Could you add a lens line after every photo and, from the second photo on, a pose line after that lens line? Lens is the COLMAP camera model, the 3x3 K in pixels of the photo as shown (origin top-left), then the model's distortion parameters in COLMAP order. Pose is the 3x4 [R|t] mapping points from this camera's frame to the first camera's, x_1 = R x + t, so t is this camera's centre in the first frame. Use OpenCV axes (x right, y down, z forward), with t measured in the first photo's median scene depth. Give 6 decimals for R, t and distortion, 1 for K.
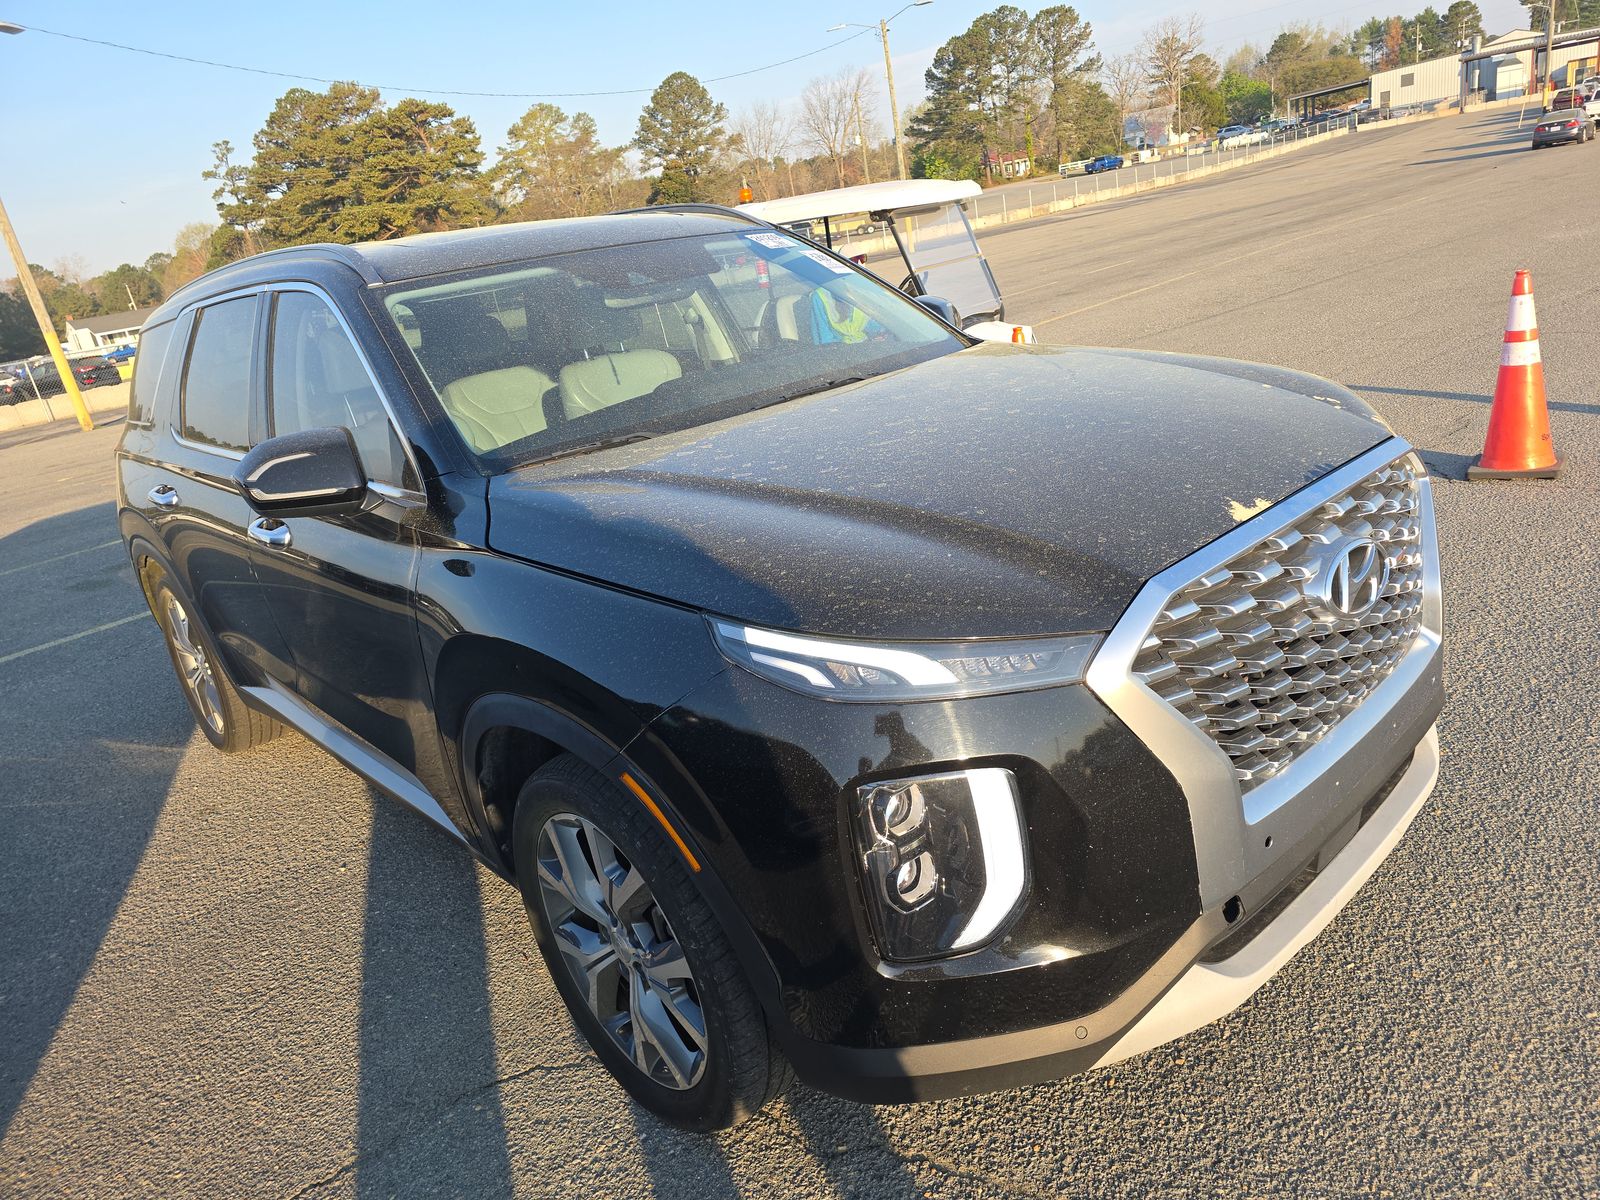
lens RADIAL K [[1064.1, 0, 811.5], [0, 1064.1, 592.1], [0, 0, 1]] dist [0.031440, -0.019668]
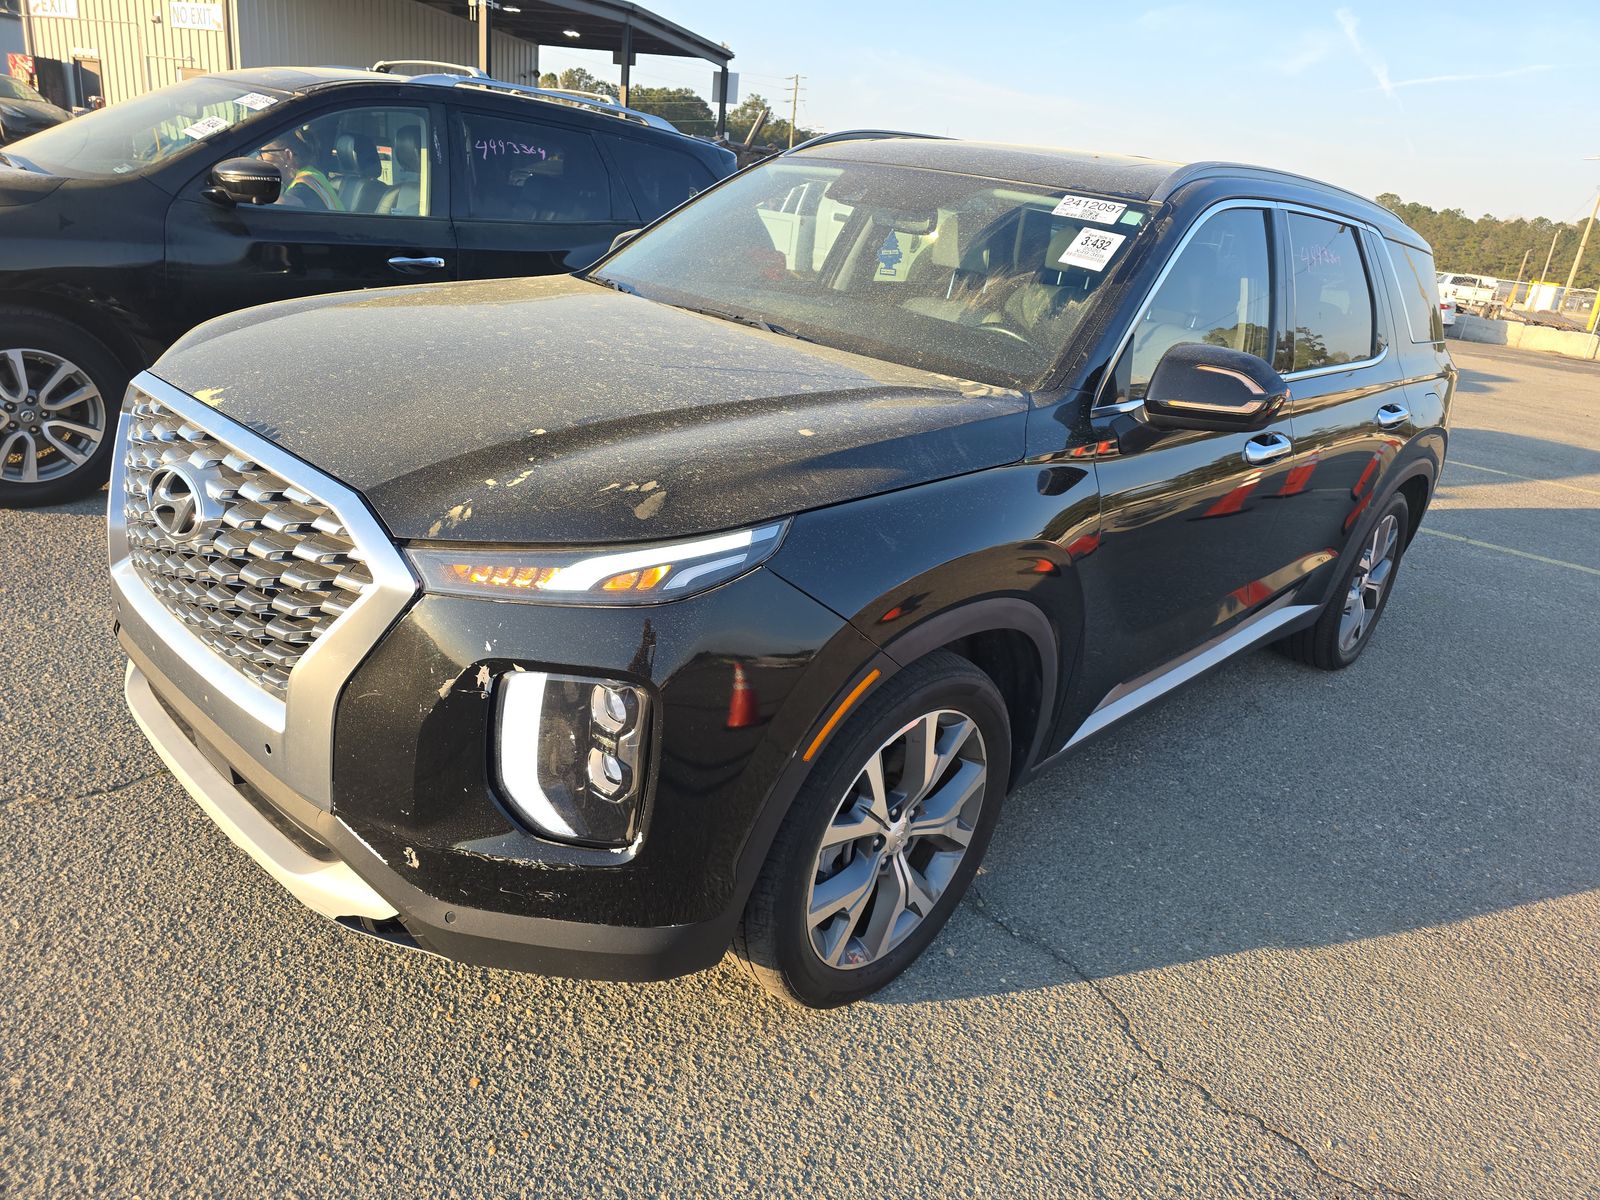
lens RADIAL K [[1064.1, 0, 797.7], [0, 1064.1, 612.7], [0, 0, 1]] dist [0.031440, -0.019668]
pose [[0.050658, 0.515829, -0.855192, 1.283817], [-0.441527, 0.779634, 0.444100, -0.568477], [0.895817, 0.355094, 0.267248, 1.128194]]
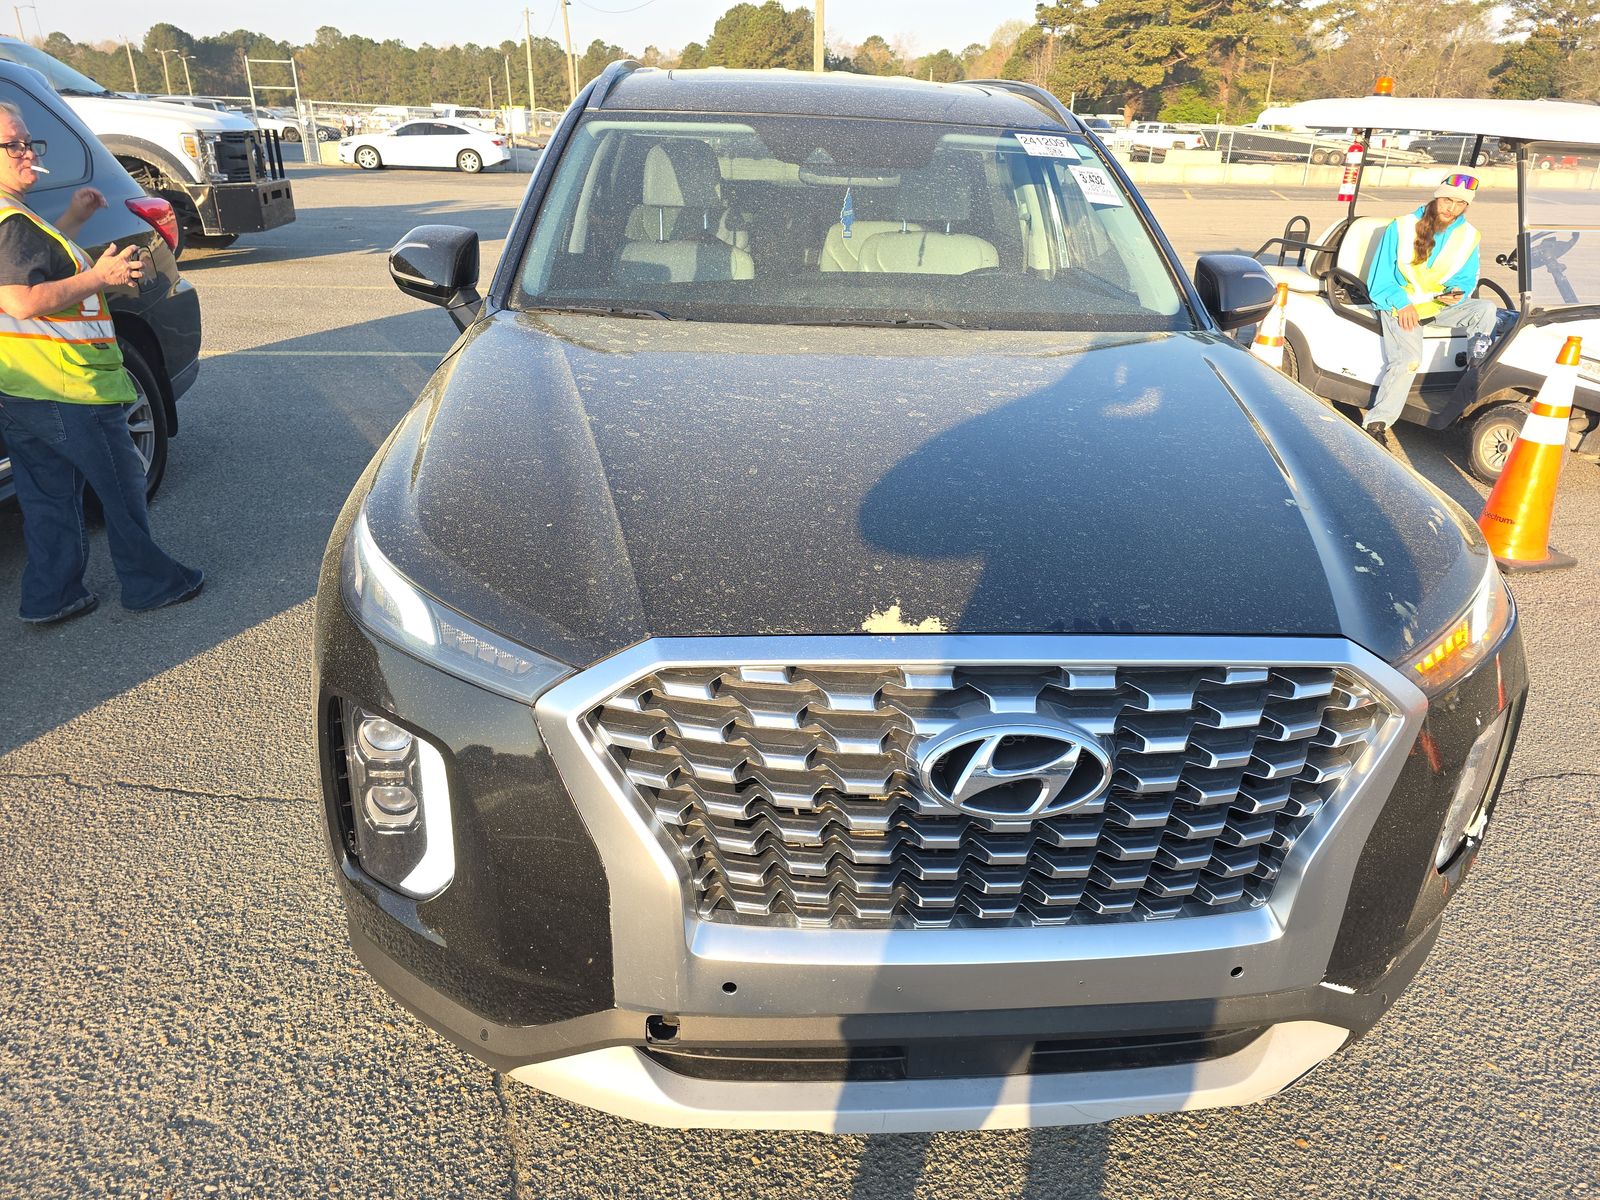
lens RADIAL K [[1064.1, 0, 808.1], [0, 1064.1, 591.0], [0, 0, 1]] dist [0.031440, -0.019668]
pose [[0.775558, 0.410782, -0.479341, 0.606142], [-0.344418, 0.911692, 0.224038, -0.209832], [0.529042, -0.008661, 0.848551, 0.265143]]
